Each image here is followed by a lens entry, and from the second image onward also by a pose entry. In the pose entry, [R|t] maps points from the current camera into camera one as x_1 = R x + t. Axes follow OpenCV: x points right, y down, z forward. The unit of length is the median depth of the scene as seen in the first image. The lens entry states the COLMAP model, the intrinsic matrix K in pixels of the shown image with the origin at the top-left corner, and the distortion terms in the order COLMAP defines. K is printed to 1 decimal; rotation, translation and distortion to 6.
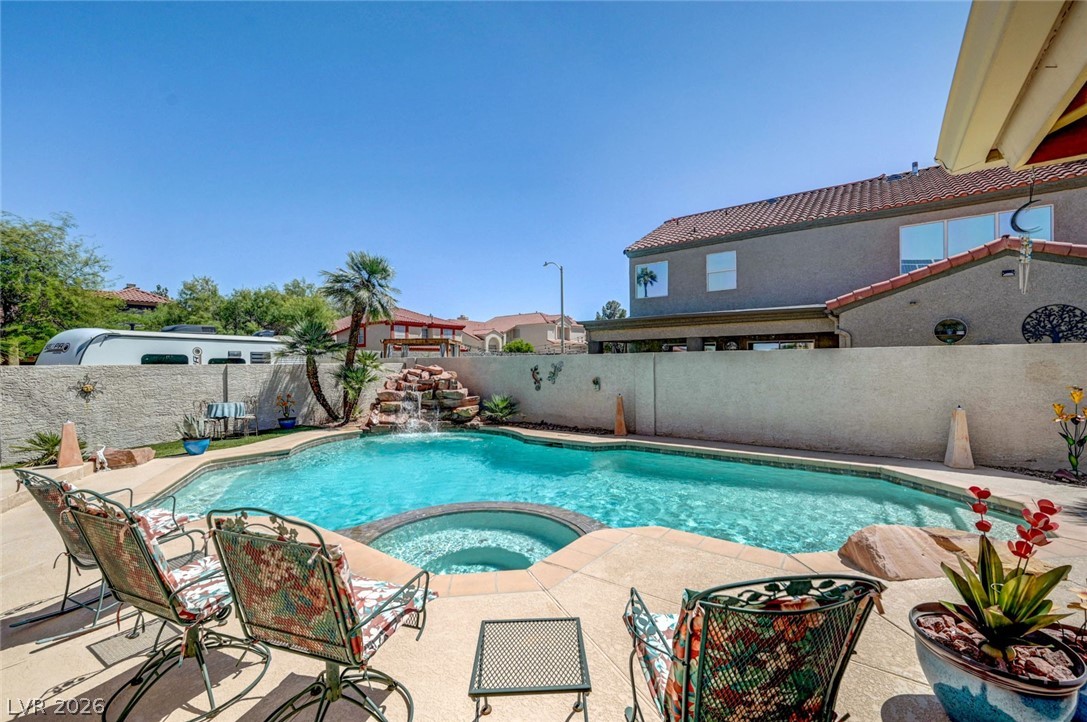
lens RADIAL K [[451.8, 0, 545.0], [0, 451.8, 366.3], [0, 0, 1]] dist [0.000768, -0.000509]
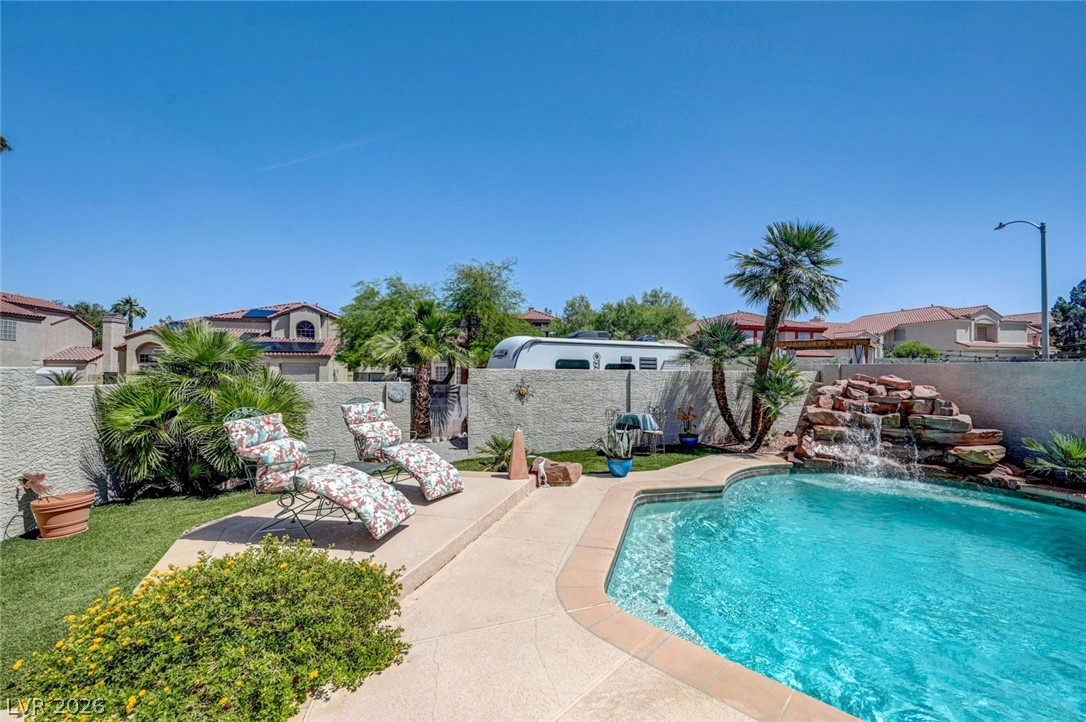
lens RADIAL K [[442.4, 0, 544.8], [0, 442.4, 361.9], [0, 0, 1]] dist [0.002988, 0.000308]
pose [[0.766466, -0.000159, -0.642285, -0.238479], [-0.018052, 0.999600, -0.021789, 0.001732], [0.642032, 0.028295, 0.766156, 0.186446]]
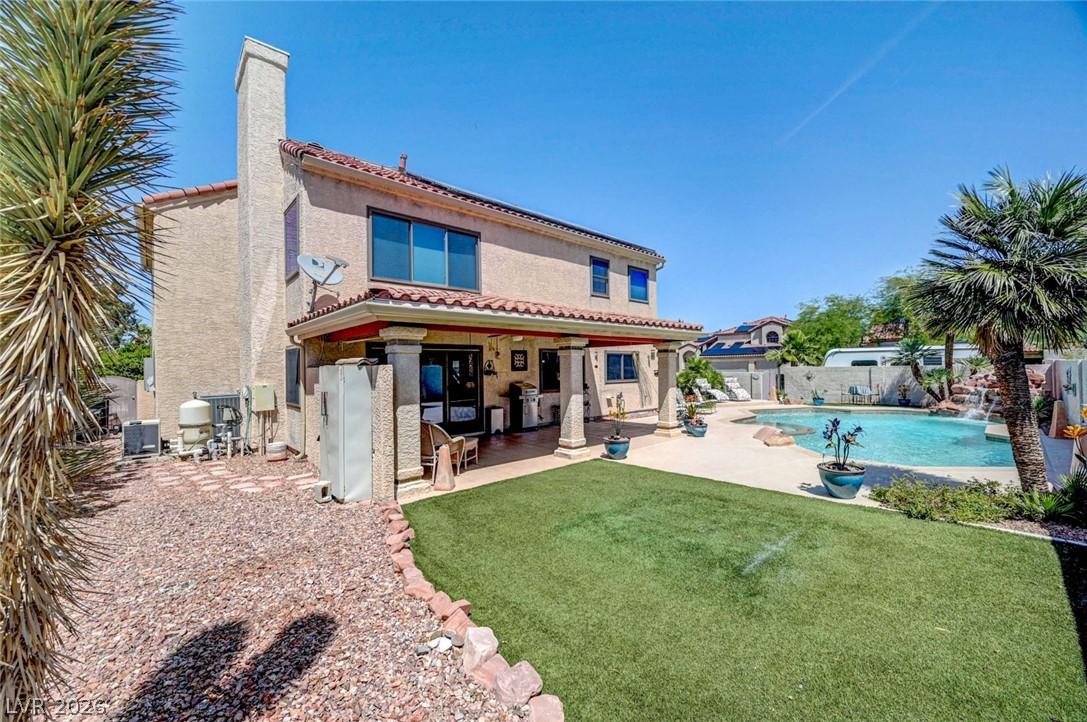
lens RADIAL K [[428.6, 0, 544.3], [0, 428.6, 363.5], [0, 0, 1]] dist [0.000286, -0.000455]
pose [[-0.183857, 0.004220, -0.982944, 1.149721], [0.008884, 0.999957, 0.002631, -0.029019], [0.982913, -0.008249, -0.183887, 0.010044]]
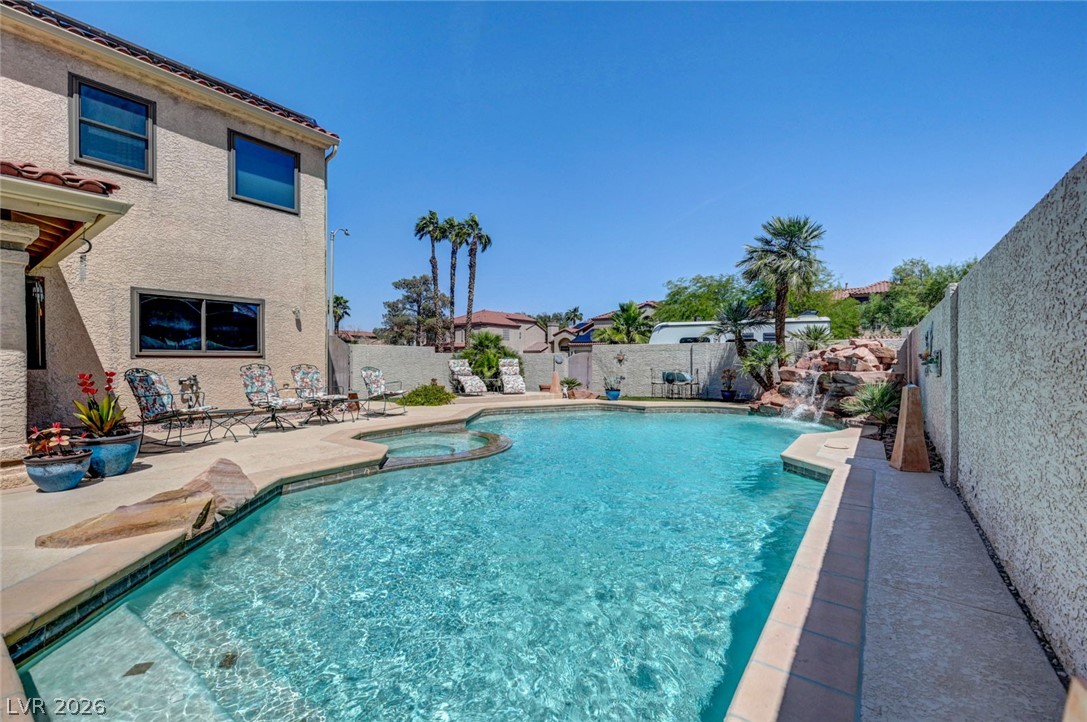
lens RADIAL K [[462.2, 0, 544.1], [0, 462.2, 362.6], [0, 0, 1]] dist [-0.000357, -0.000201]
pose [[0.011126, 0.016585, -0.999801, 0.545425], [-0.004598, 0.999853, 0.016534, 0.028859], [0.999928, 0.004413, 0.011201, 0.516191]]
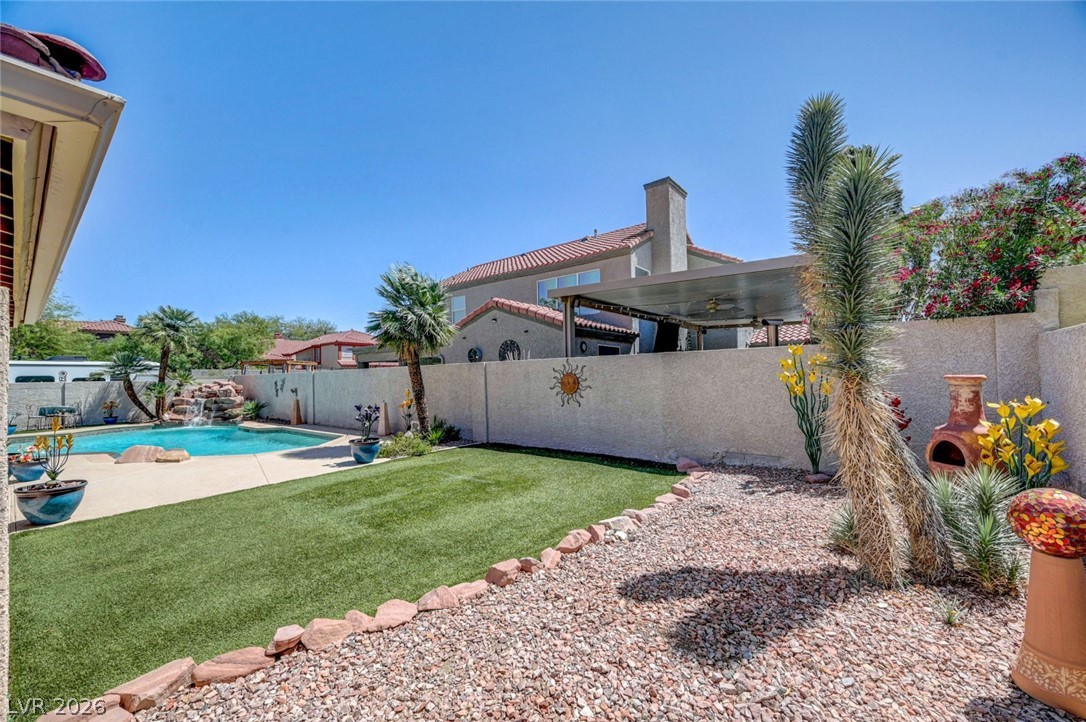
lens RADIAL K [[428.2, 0, 543.8], [0, 428.2, 363.5], [0, 0, 1]] dist [0.000286, -0.000455]
pose [[0.999447, -0.012607, -0.030758, 0.902512], [0.011482, 0.999269, -0.036471, 0.004616], [0.031195, 0.036098, 0.998861, -0.385710]]
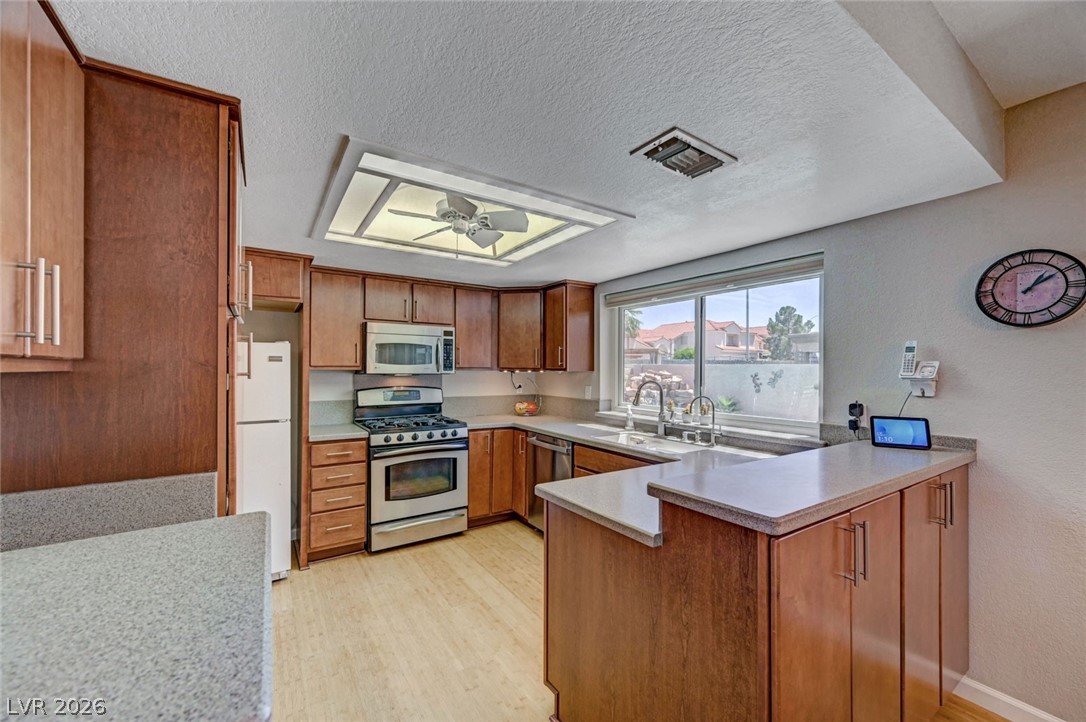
lens RADIAL K [[428.2, 0, 543.8], [0, 428.2, 363.5], [0, 0, 1]] dist [0.000286, -0.000455]
pose [[0.939521, 0.011514, -0.342298, -0.163751], [-0.017079, 0.999766, -0.013248, -0.001032], [0.342066, 0.018293, 0.939498, -0.295190]]
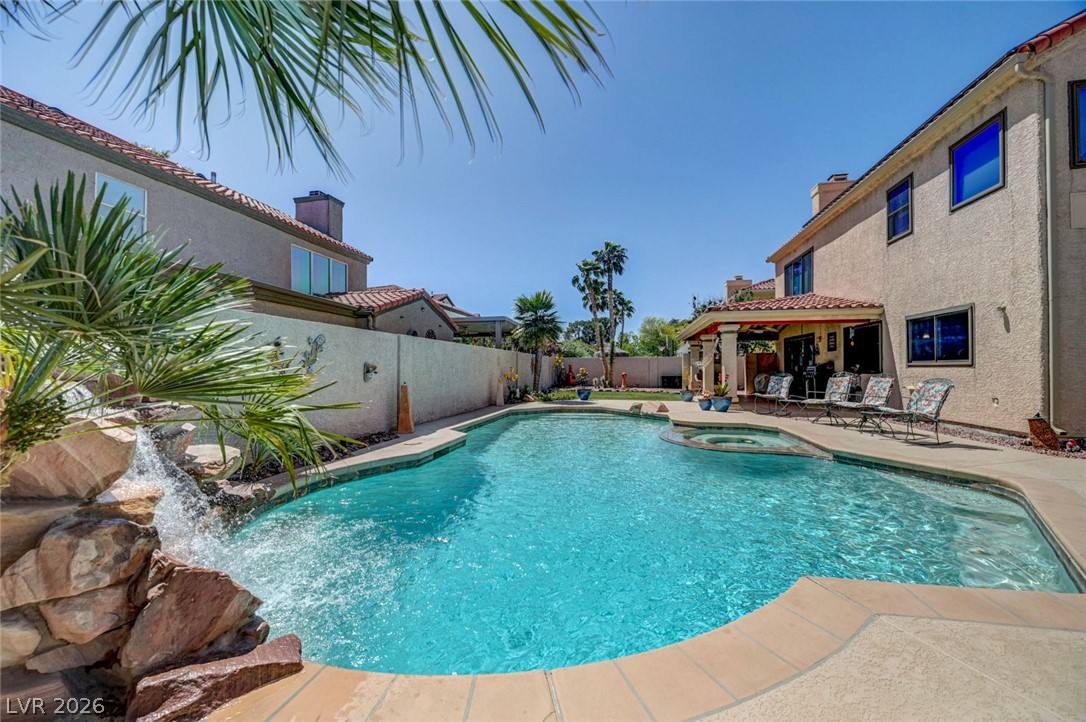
lens RADIAL K [[428.2, 0, 543.8], [0, 428.2, 363.5], [0, 0, 1]] dist [0.000286, -0.000455]
pose [[-0.423787, 0.021445, 0.905508, -0.547383], [0.010160, 0.999769, -0.018922, 0.036839], [-0.905705, 0.001181, -0.423907, 0.931327]]
